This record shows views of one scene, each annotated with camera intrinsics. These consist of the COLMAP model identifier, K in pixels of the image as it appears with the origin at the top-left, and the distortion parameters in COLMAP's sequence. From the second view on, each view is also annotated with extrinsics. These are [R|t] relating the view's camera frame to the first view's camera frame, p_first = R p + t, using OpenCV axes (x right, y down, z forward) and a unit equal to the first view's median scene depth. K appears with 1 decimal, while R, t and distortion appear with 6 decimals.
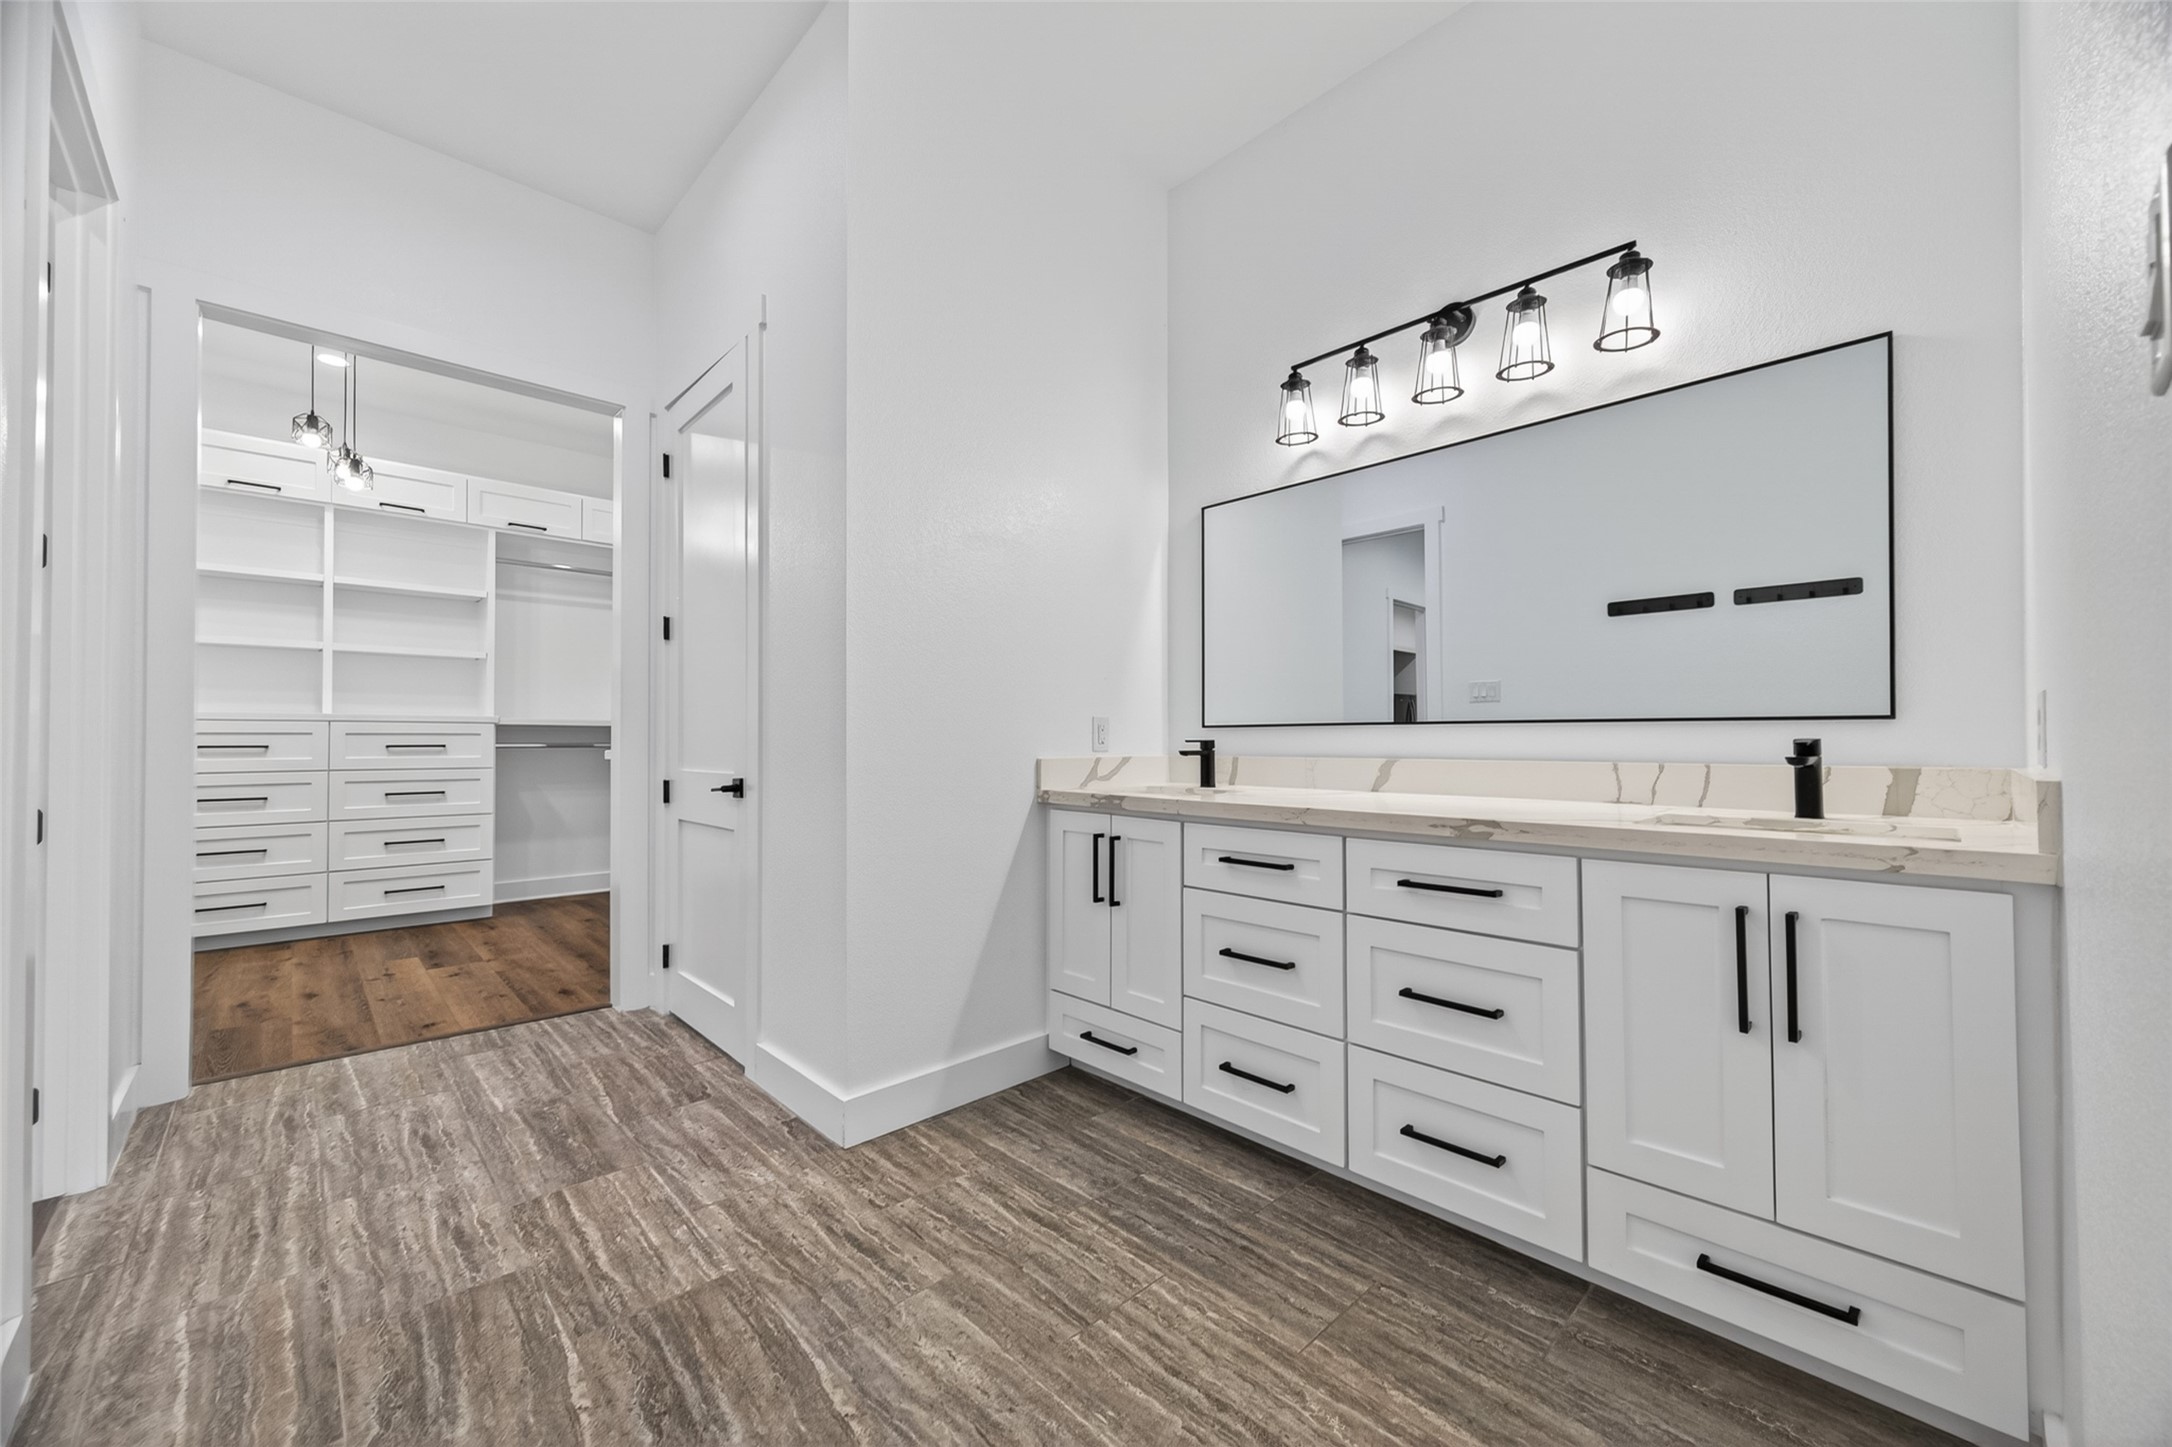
lens RADIAL K [[831.1, 0, 1087.8], [0, 831.1, 732.2], [0, 0, 1]] dist [-0.006139, -0.000157]
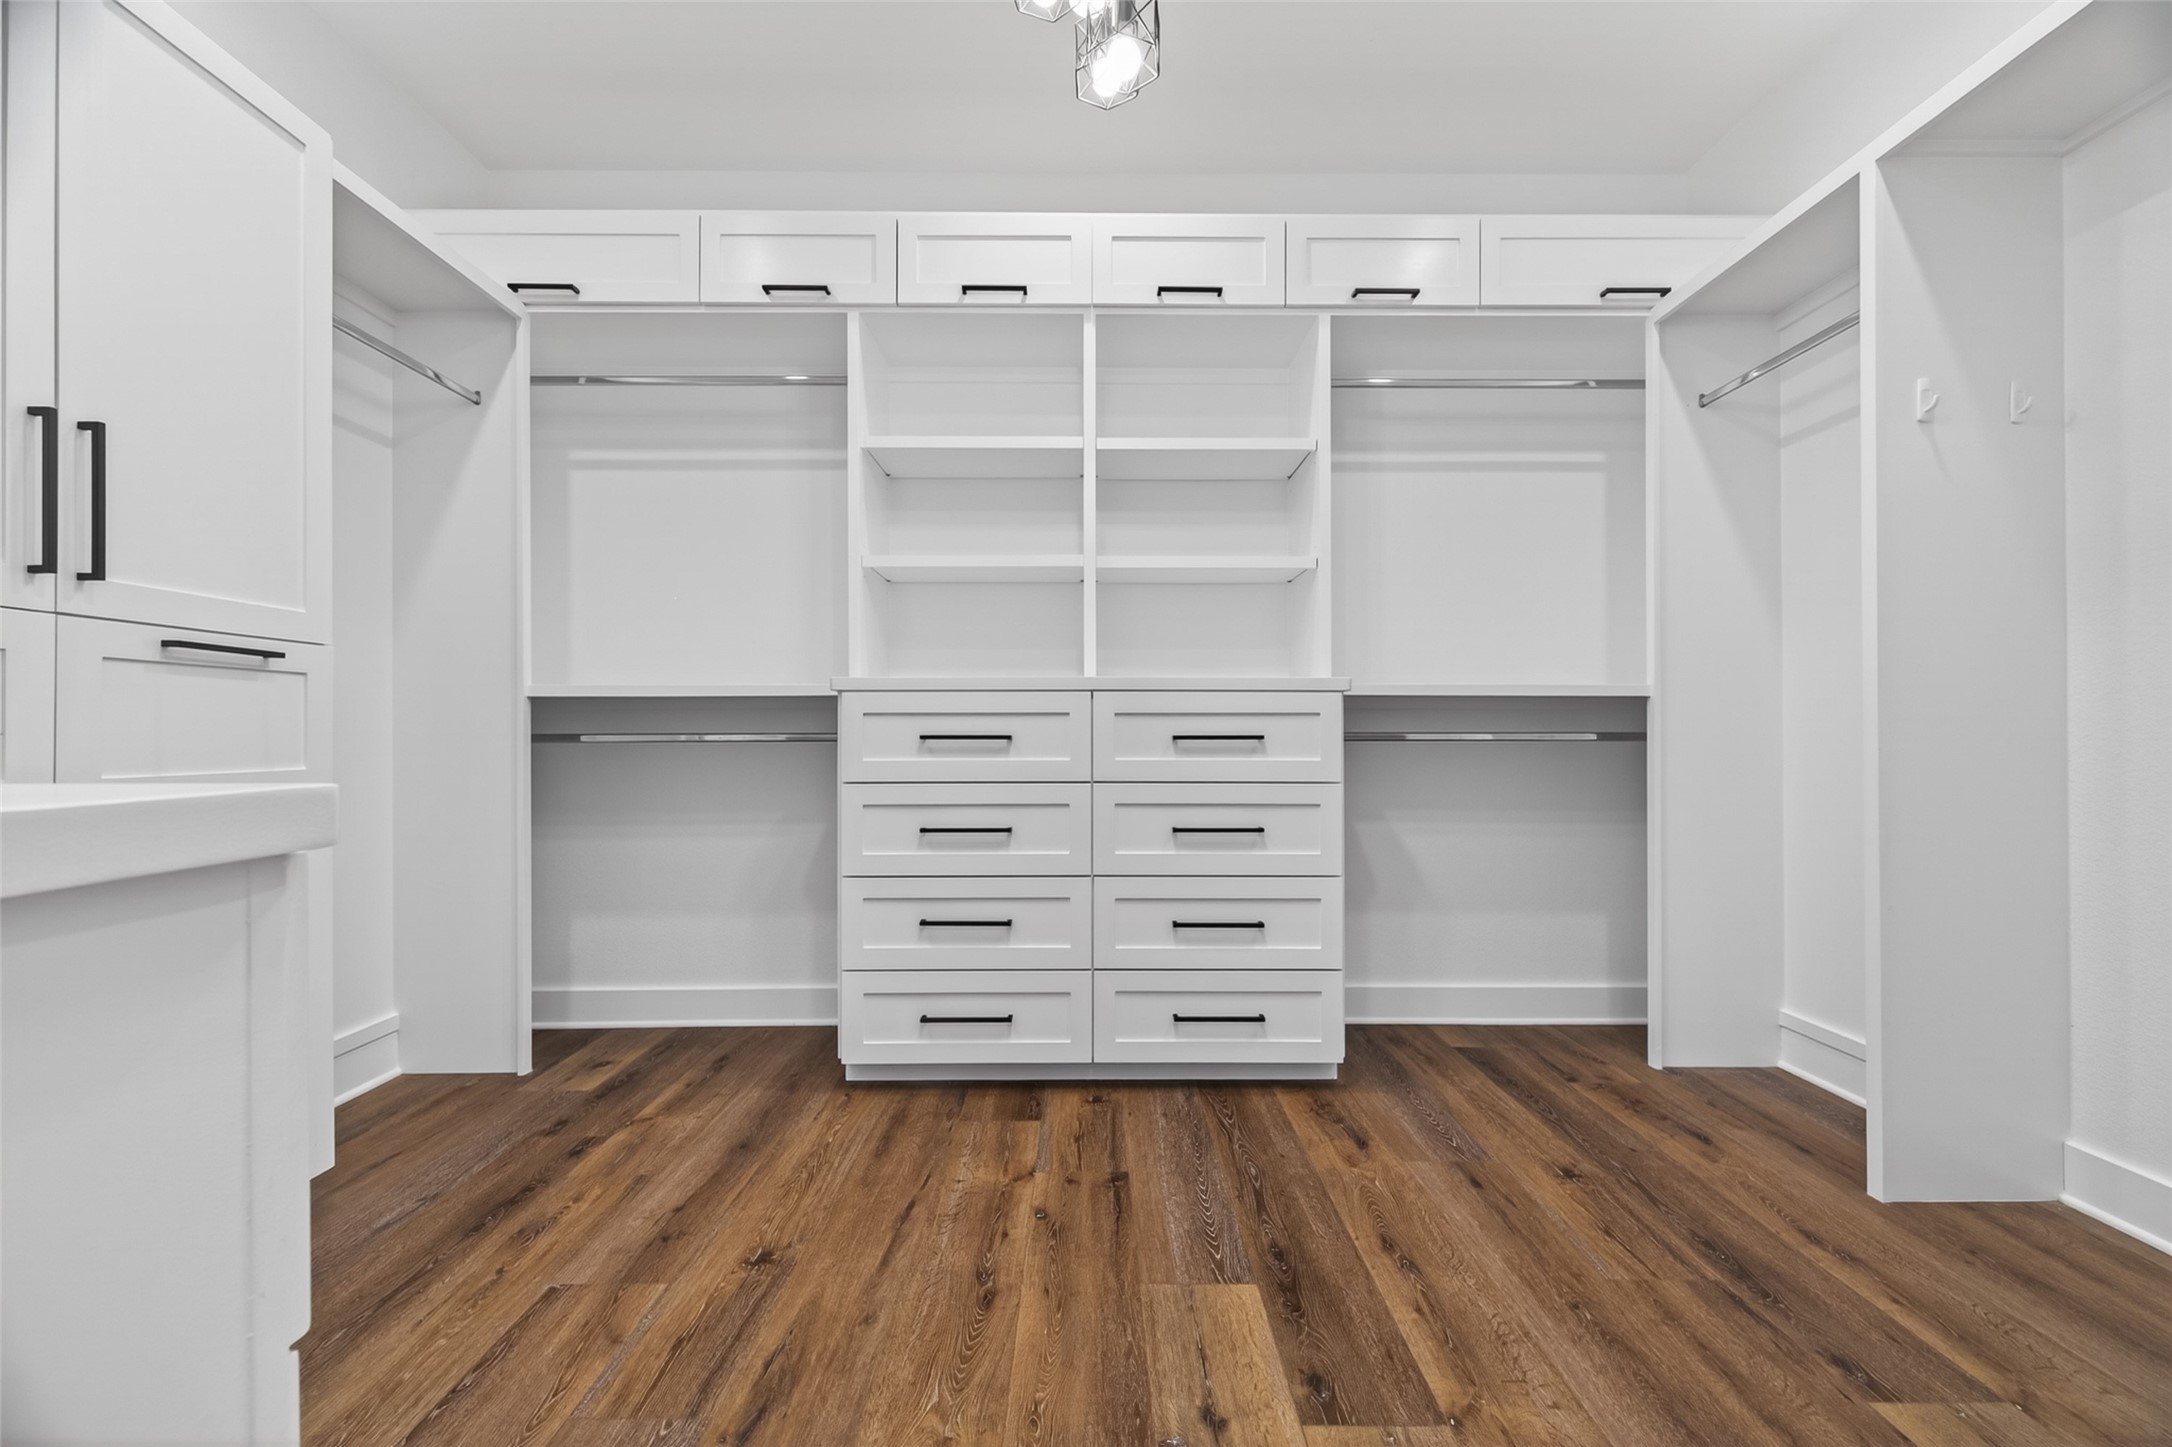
lens RADIAL K [[831.1, 0, 1087.8], [0, 831.1, 732.2], [0, 0, 1]] dist [-0.006139, -0.000157]
pose [[0.729531, -0.002319, -0.683944, -0.300075], [0.009576, 0.999931, 0.006824, 0.005273], [0.683881, -0.011528, 0.729502, 0.329051]]
